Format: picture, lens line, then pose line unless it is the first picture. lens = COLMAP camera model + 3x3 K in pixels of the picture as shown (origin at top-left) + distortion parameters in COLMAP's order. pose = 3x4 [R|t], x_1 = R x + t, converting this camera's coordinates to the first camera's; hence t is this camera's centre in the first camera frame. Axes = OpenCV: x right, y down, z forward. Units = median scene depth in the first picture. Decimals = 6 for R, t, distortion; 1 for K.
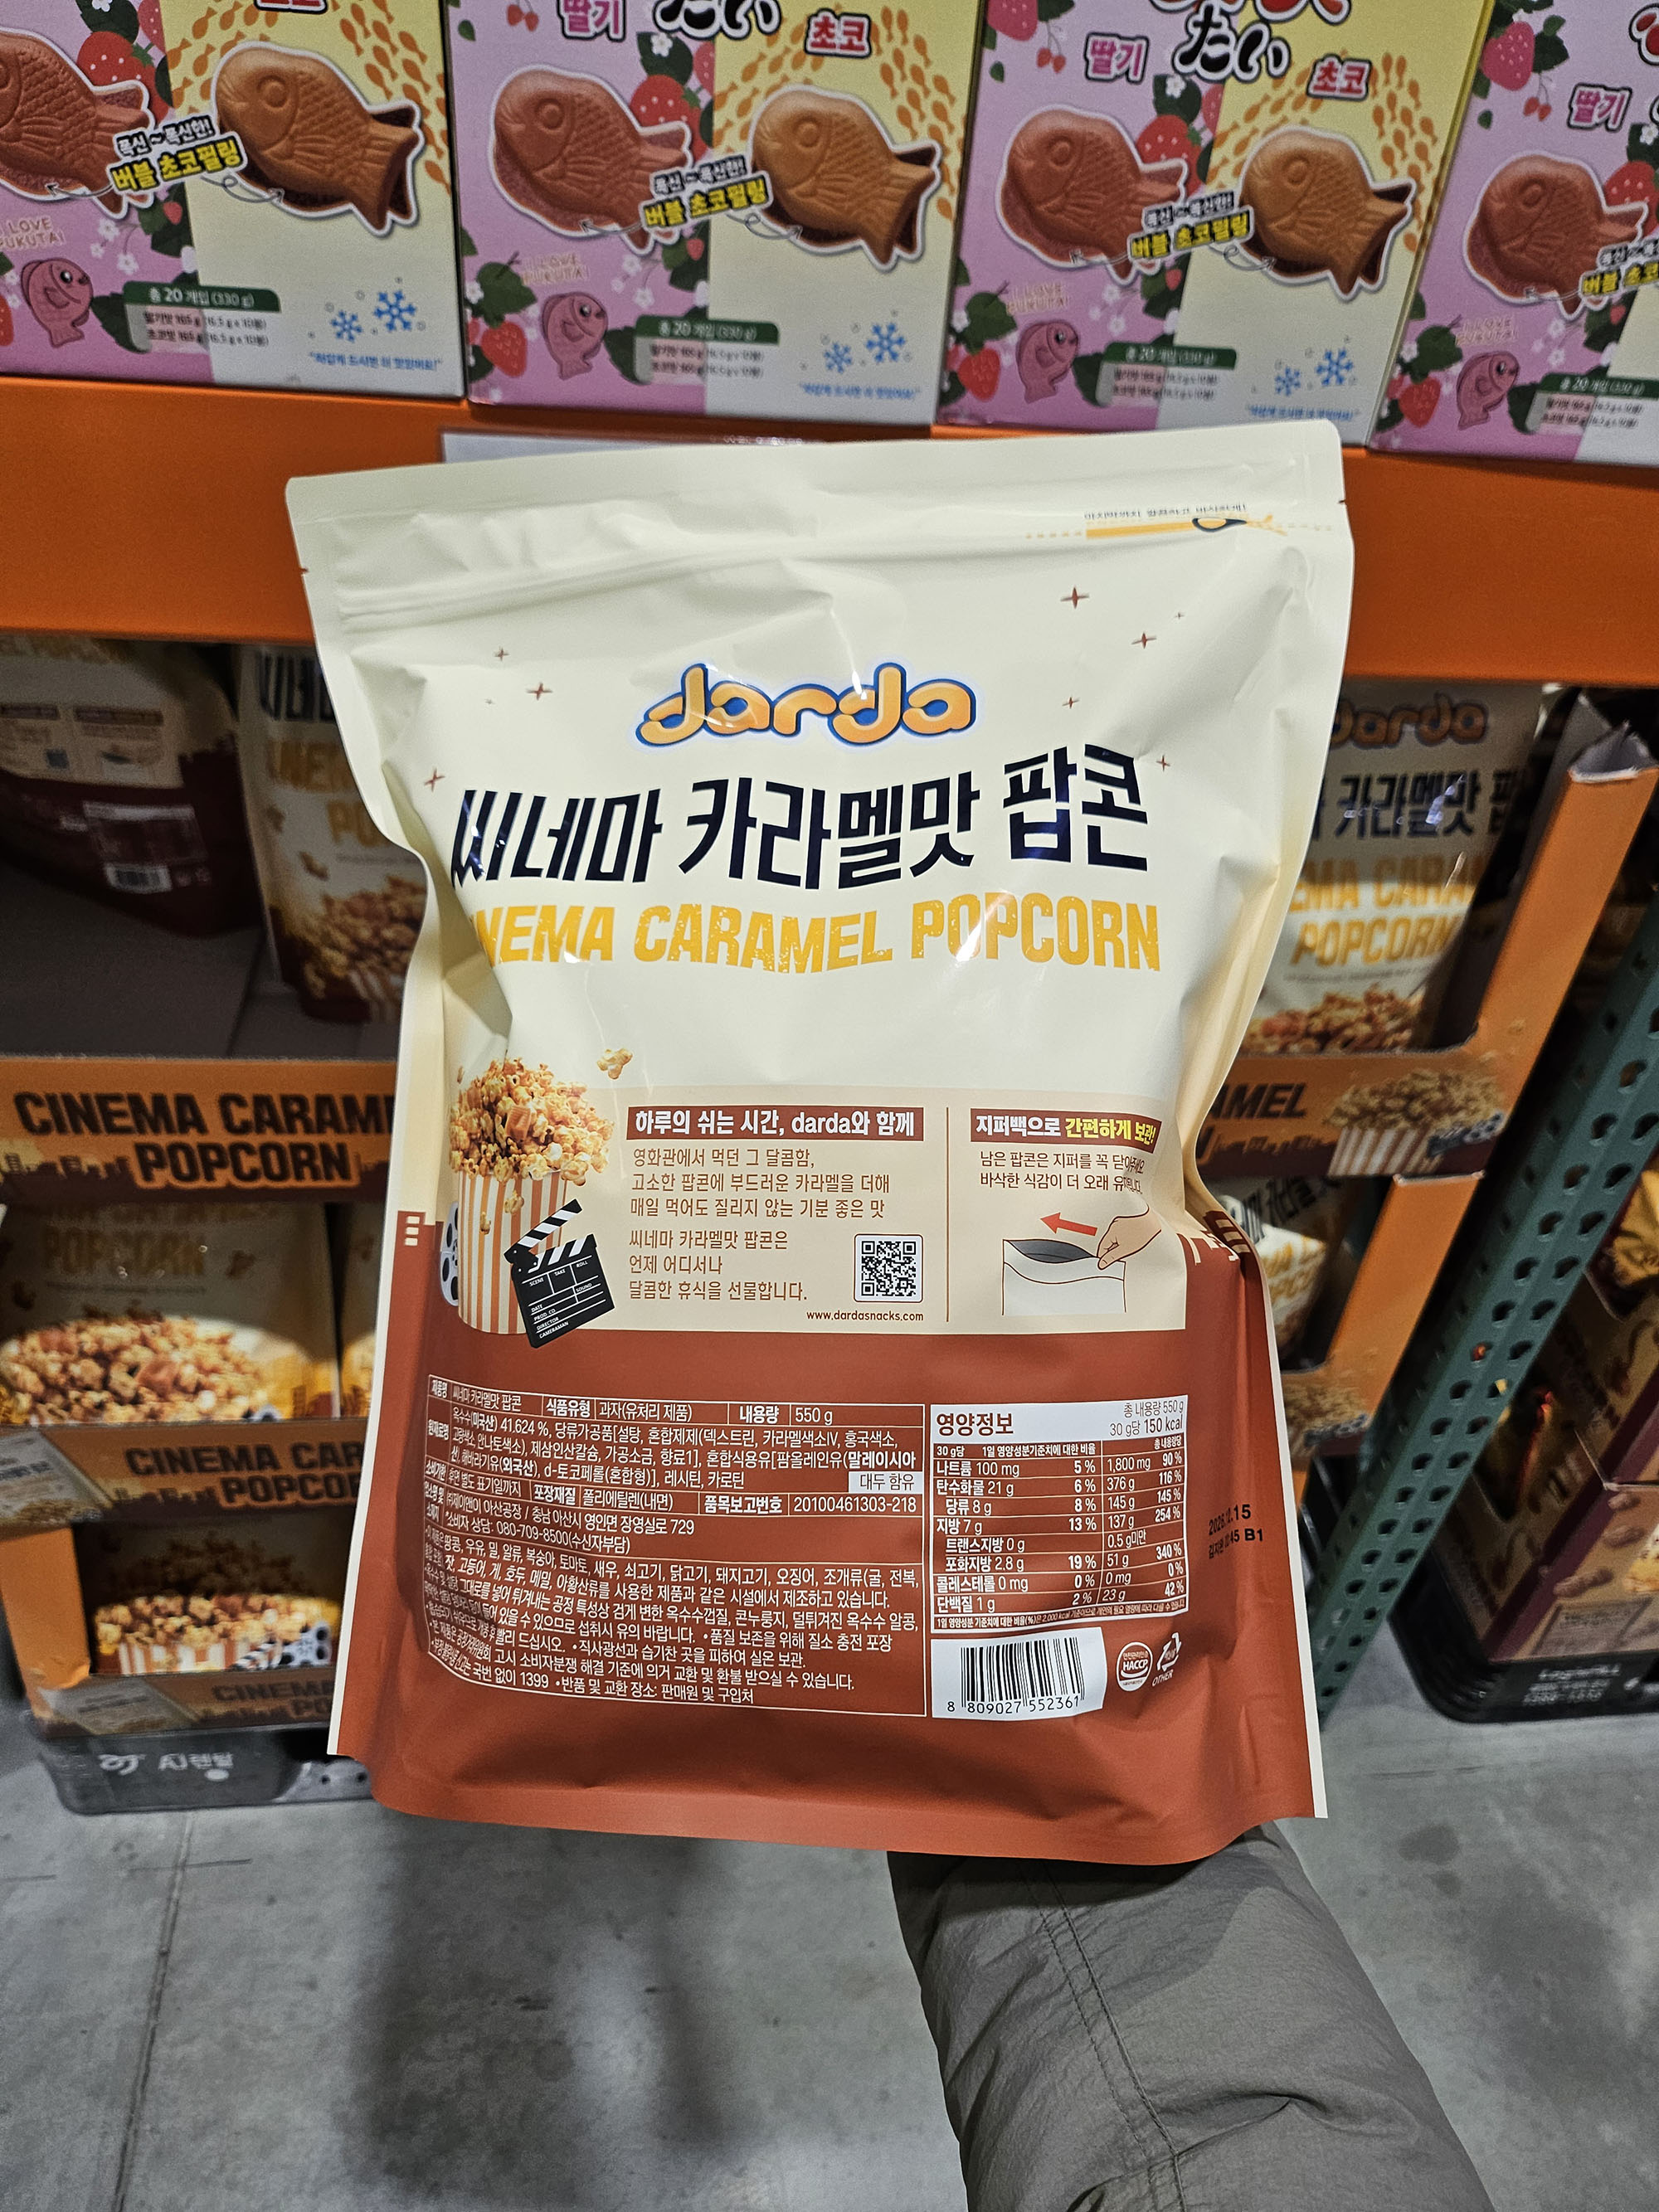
lens RADIAL K [[1569.7, 0, 855.7], [0, 1569.7, 1101.6], [0, 0, 1]] dist [0.024464, -0.047184]
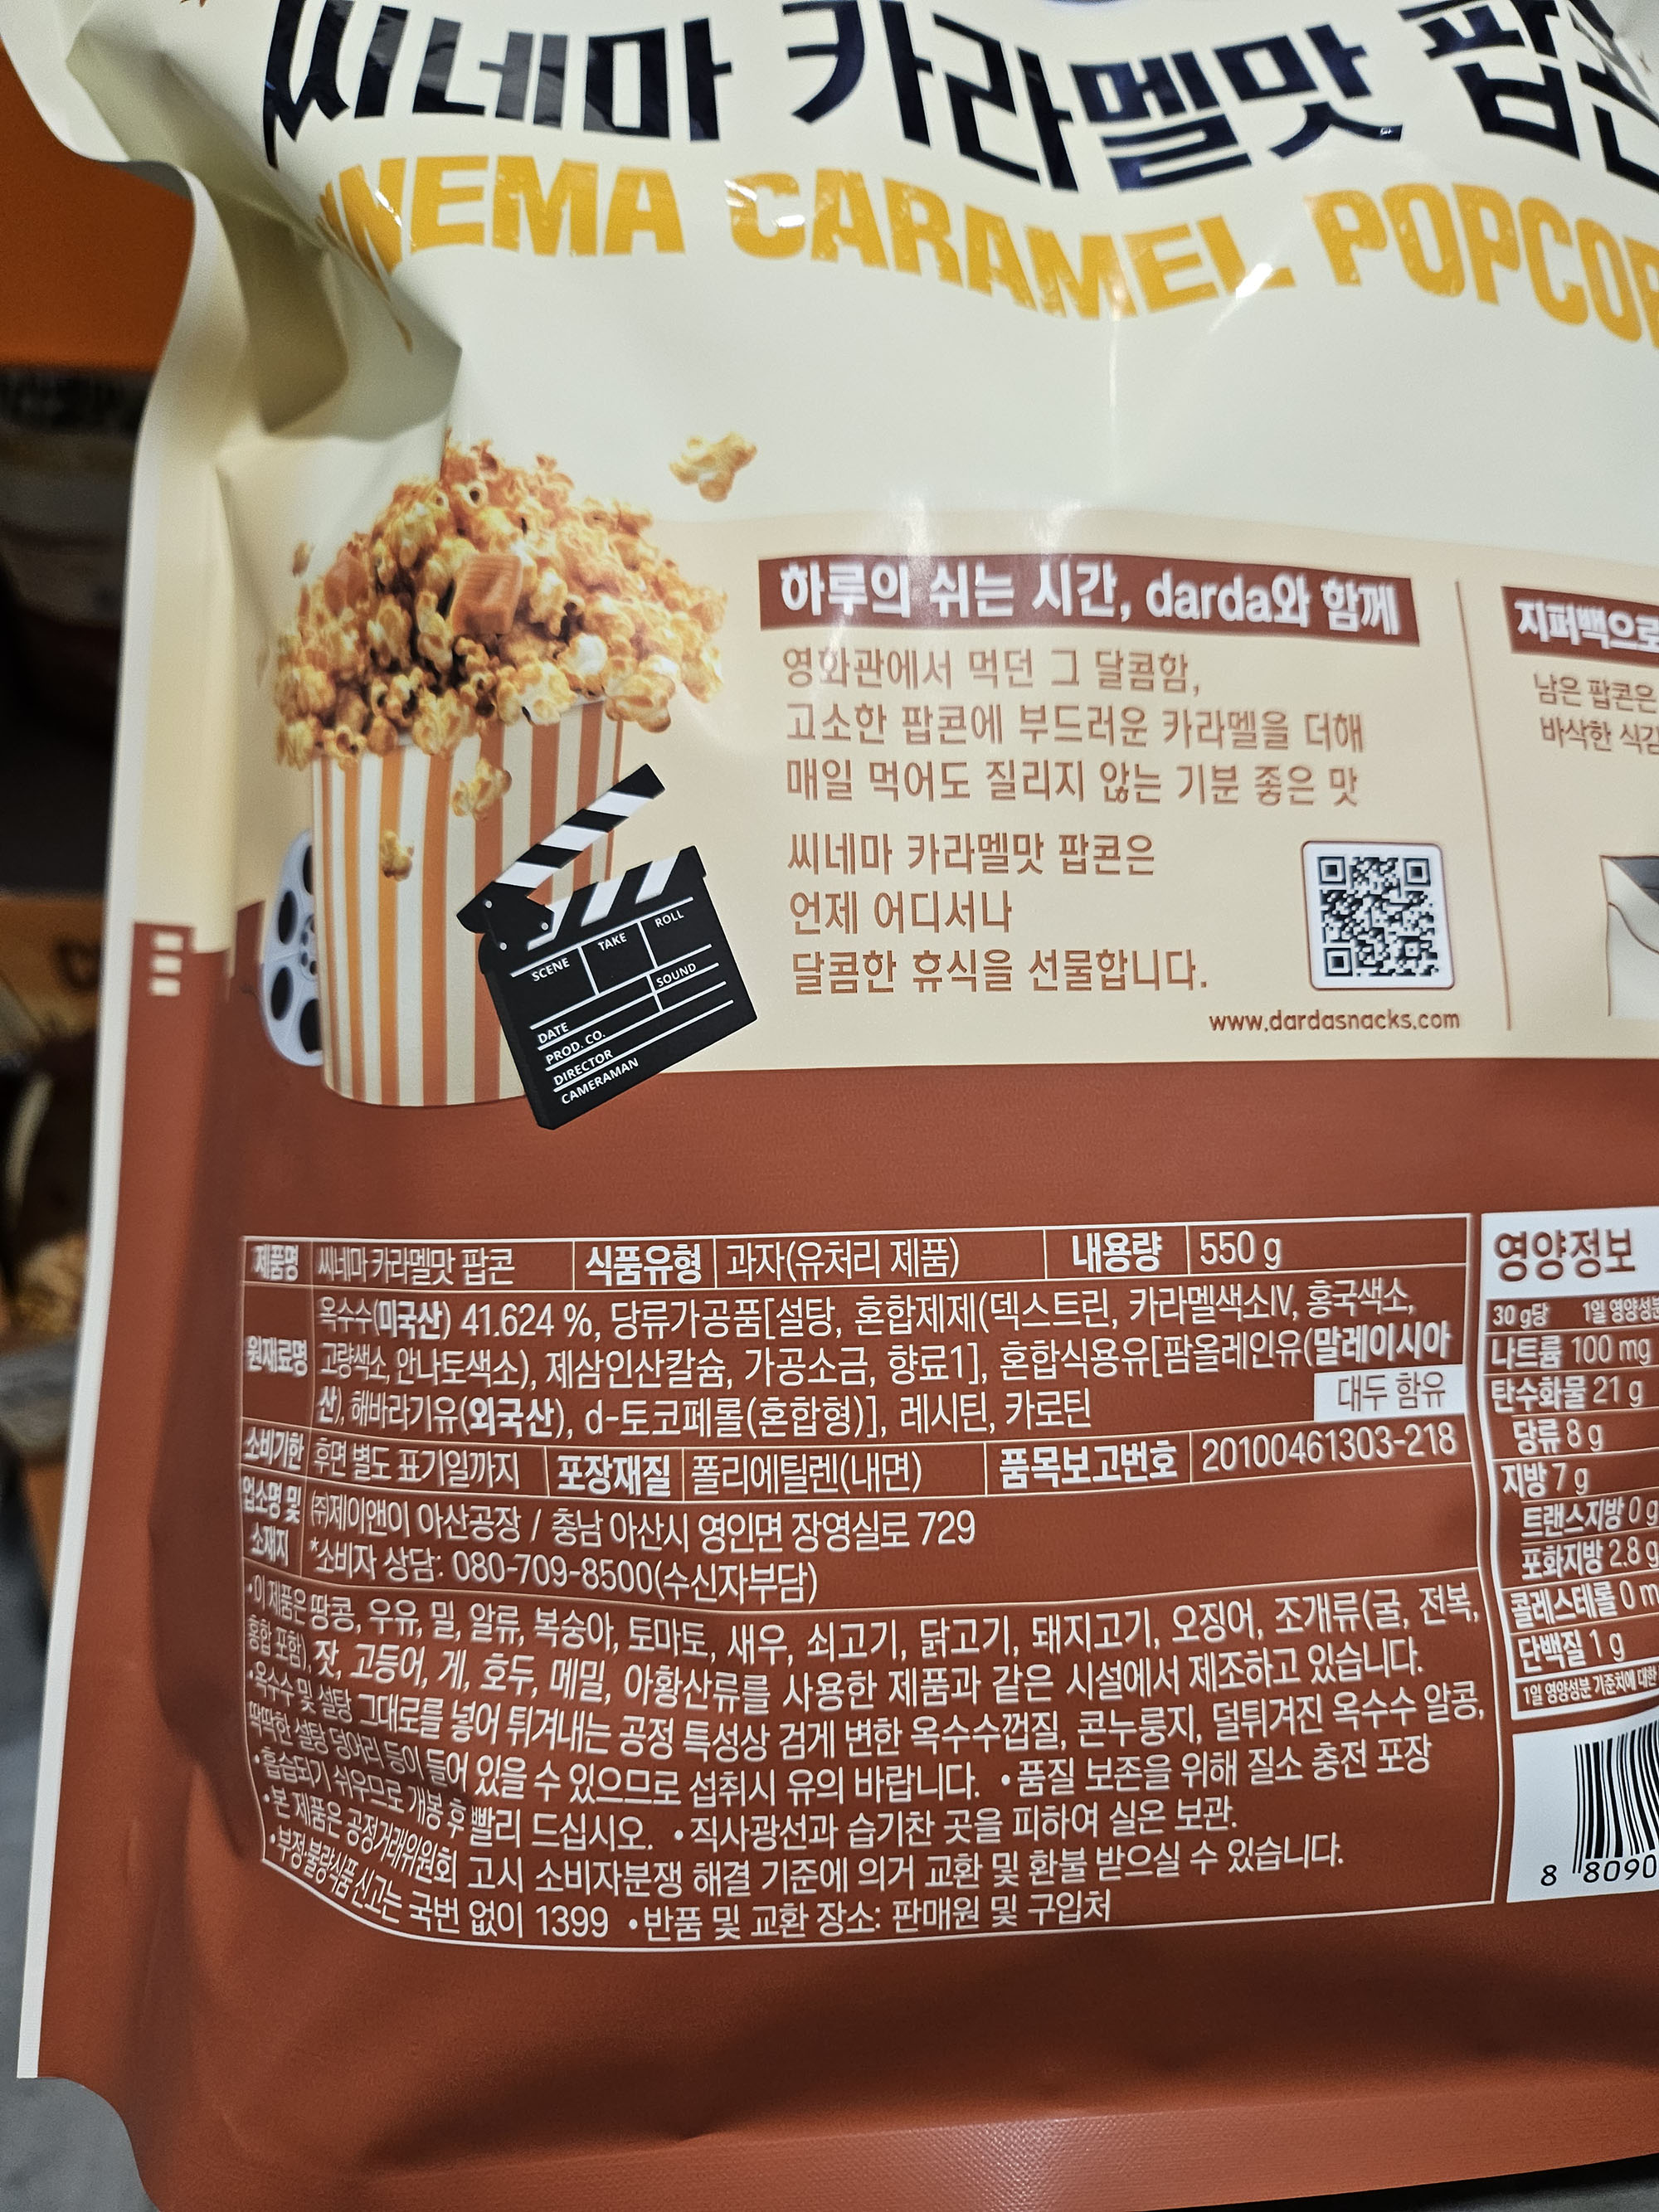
lens RADIAL K [[1569.7, 0, 849.1], [0, 1569.7, 1127.6], [0, 0, 1]] dist [0.024464, -0.047184]
pose [[0.976956, -0.023561, 0.212139, -0.217987], [0.020894, 0.999672, 0.014802, 0.154072], [-0.212418, -0.010028, 0.977127, 0.584902]]
